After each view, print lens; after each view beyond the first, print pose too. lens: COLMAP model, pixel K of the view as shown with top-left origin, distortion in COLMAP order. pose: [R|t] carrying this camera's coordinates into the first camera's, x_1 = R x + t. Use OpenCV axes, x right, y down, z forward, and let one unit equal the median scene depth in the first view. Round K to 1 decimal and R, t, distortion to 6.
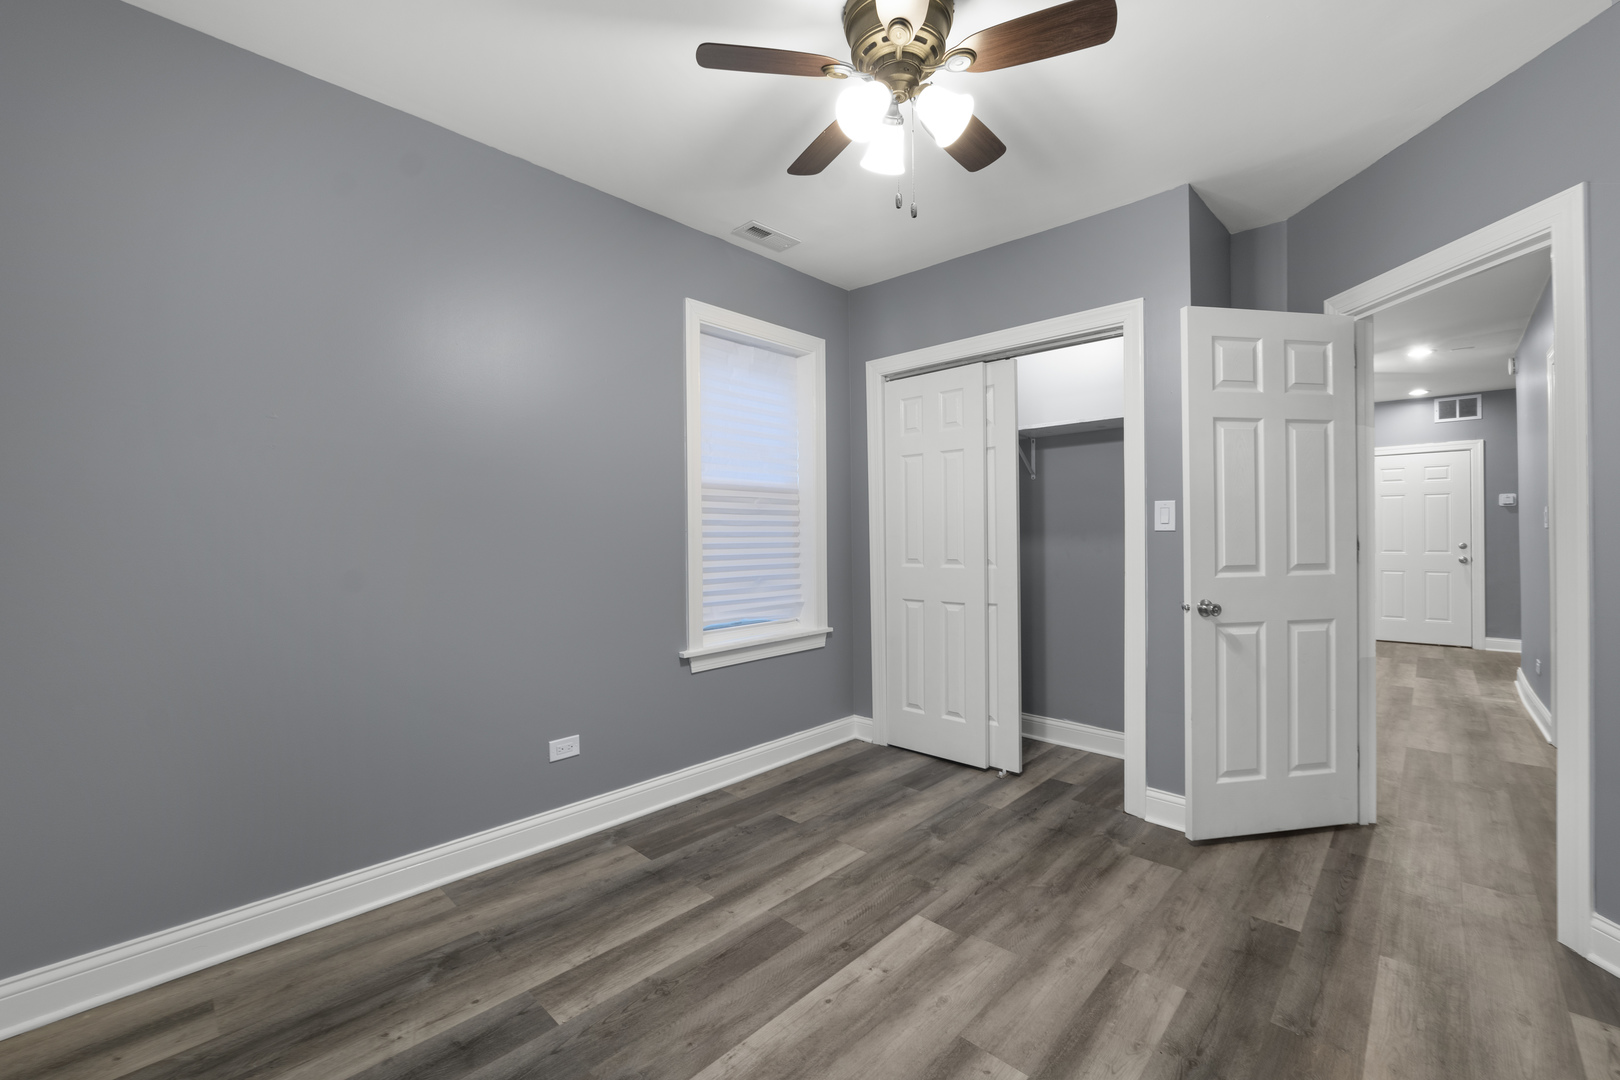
lens RADIAL K [[665.0, 0, 805.4], [0, 665.0, 535.5], [0, 0, 1]] dist [-0.014480, 0.000080]
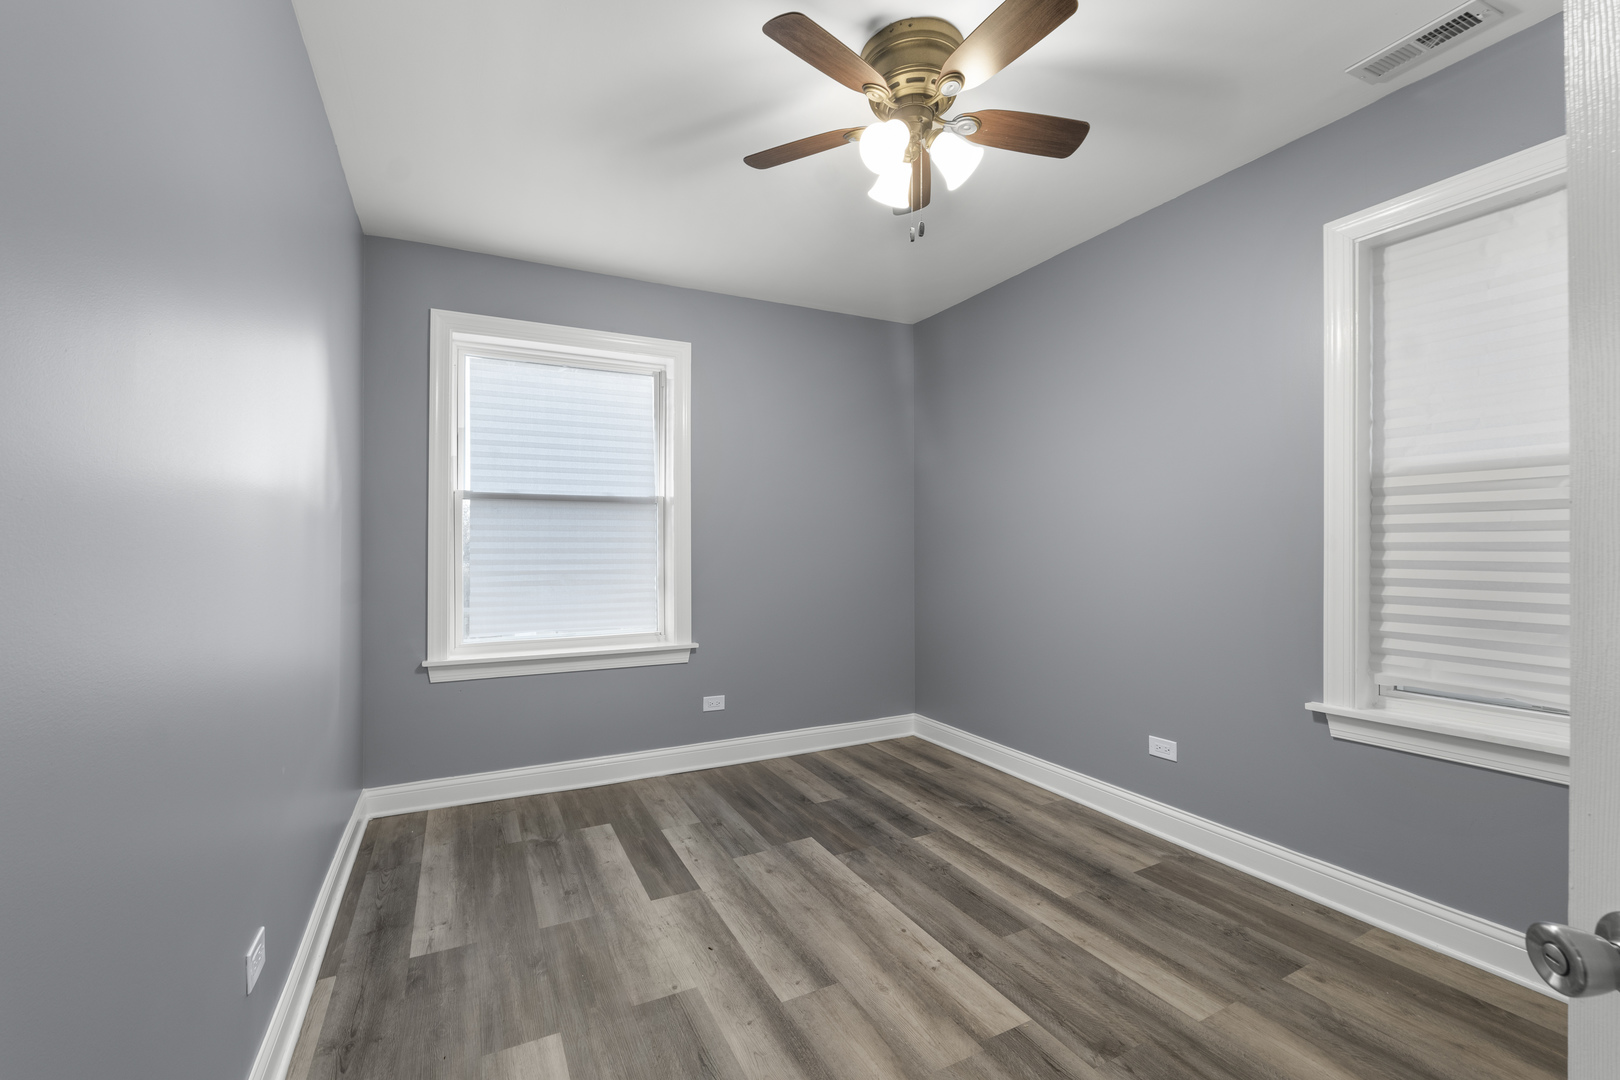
lens RADIAL K [[665.0, 0, 800.6], [0, 665.0, 532.6], [0, 0, 1]] dist [-0.014480, 0.000080]
pose [[-0.329867, -0.011659, -0.943956, 1.023074], [0.002344, 0.999911, -0.013169, -0.013736], [0.944025, -0.006557, -0.329810, 0.994348]]
